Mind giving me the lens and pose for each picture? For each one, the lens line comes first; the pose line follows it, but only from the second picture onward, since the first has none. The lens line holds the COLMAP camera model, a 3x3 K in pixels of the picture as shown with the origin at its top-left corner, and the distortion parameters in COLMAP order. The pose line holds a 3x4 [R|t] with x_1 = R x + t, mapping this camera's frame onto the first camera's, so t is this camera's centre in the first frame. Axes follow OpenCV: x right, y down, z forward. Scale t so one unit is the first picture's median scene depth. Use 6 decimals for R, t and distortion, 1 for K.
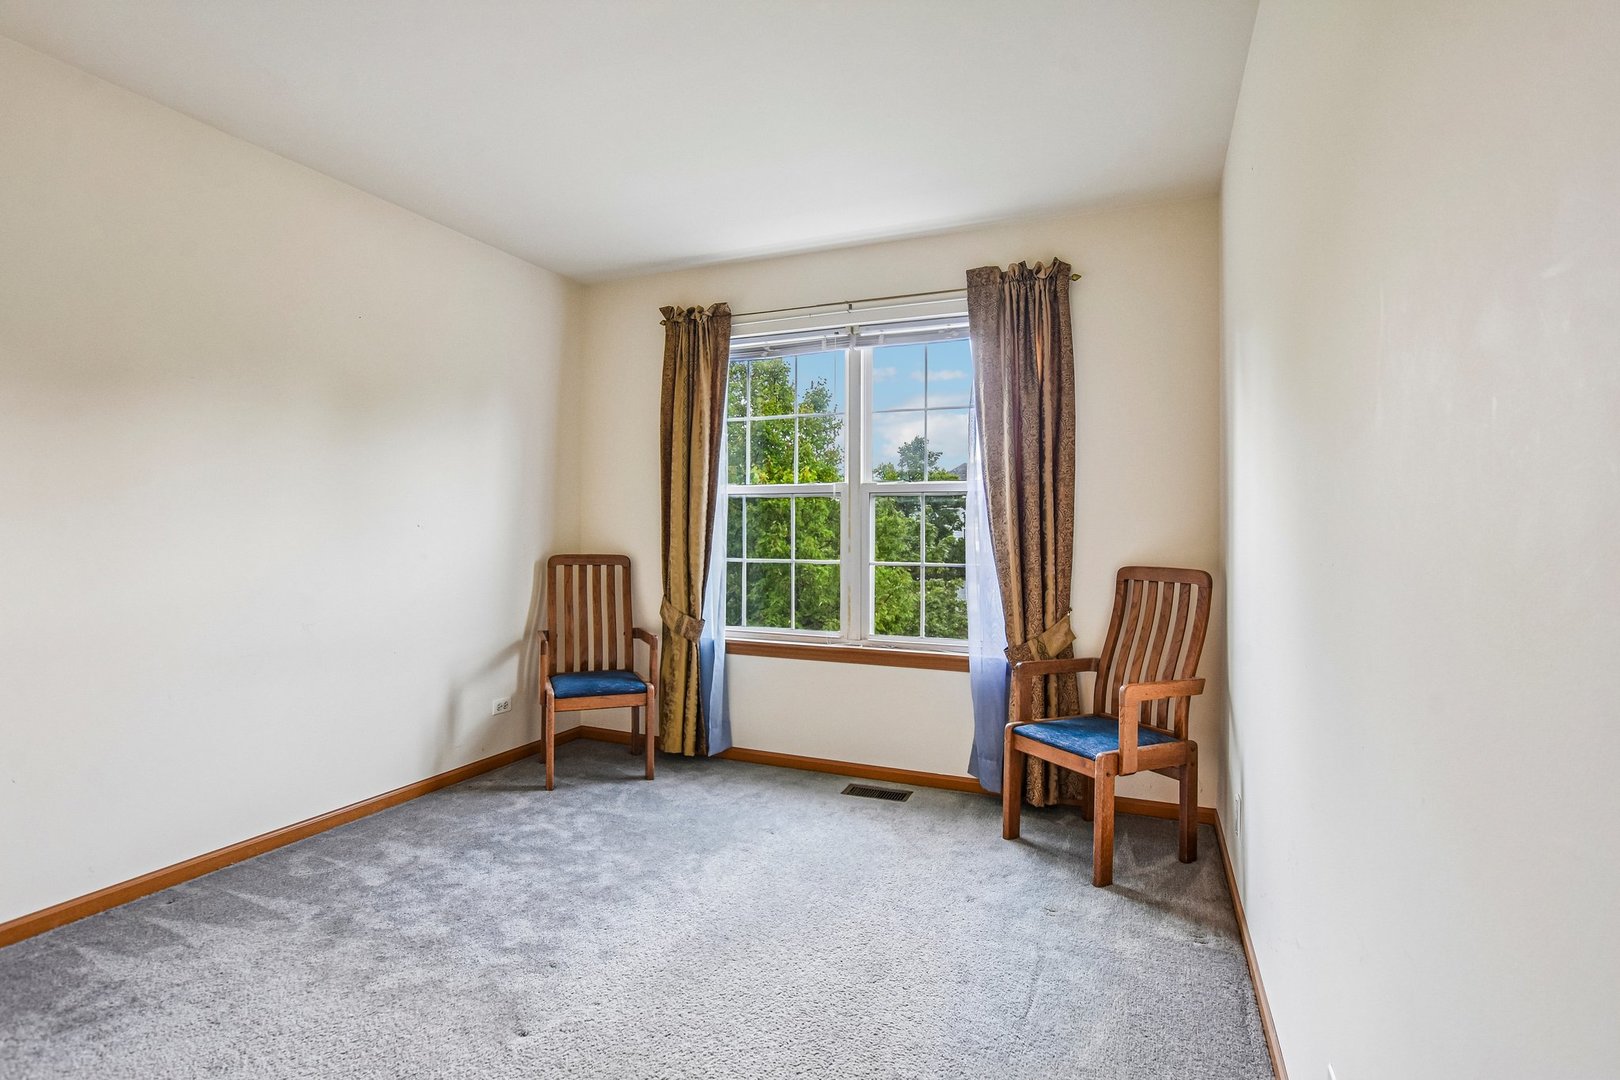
lens RADIAL K [[751.7, 0, 807.9], [0, 751.7, 542.5], [0, 0, 1]] dist [-0.005834, -0.000040]
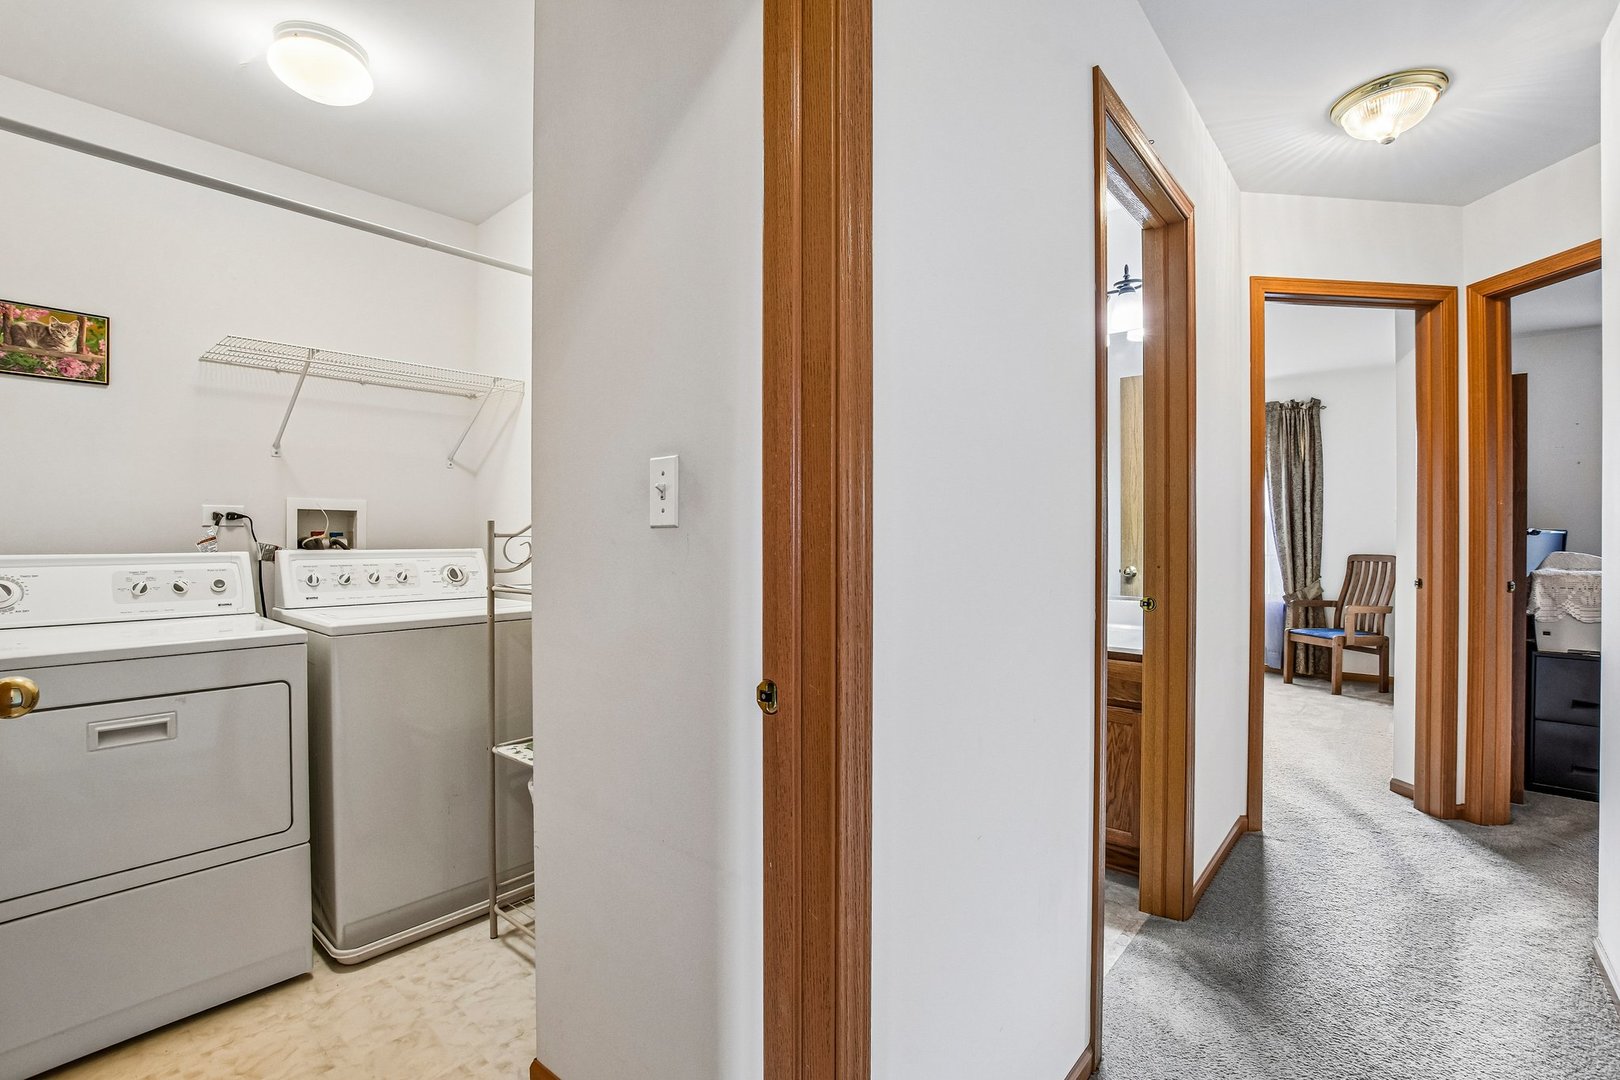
lens RADIAL K [[751.8, 0, 815.0], [0, 751.8, 546.0], [0, 0, 1]] dist [-0.002744, 0.000040]
pose [[0.963489, -0.007377, -0.267646, -0.404075], [0.012905, 0.999738, 0.018900, -0.044892], [0.267436, -0.021664, 0.963332, -1.260896]]
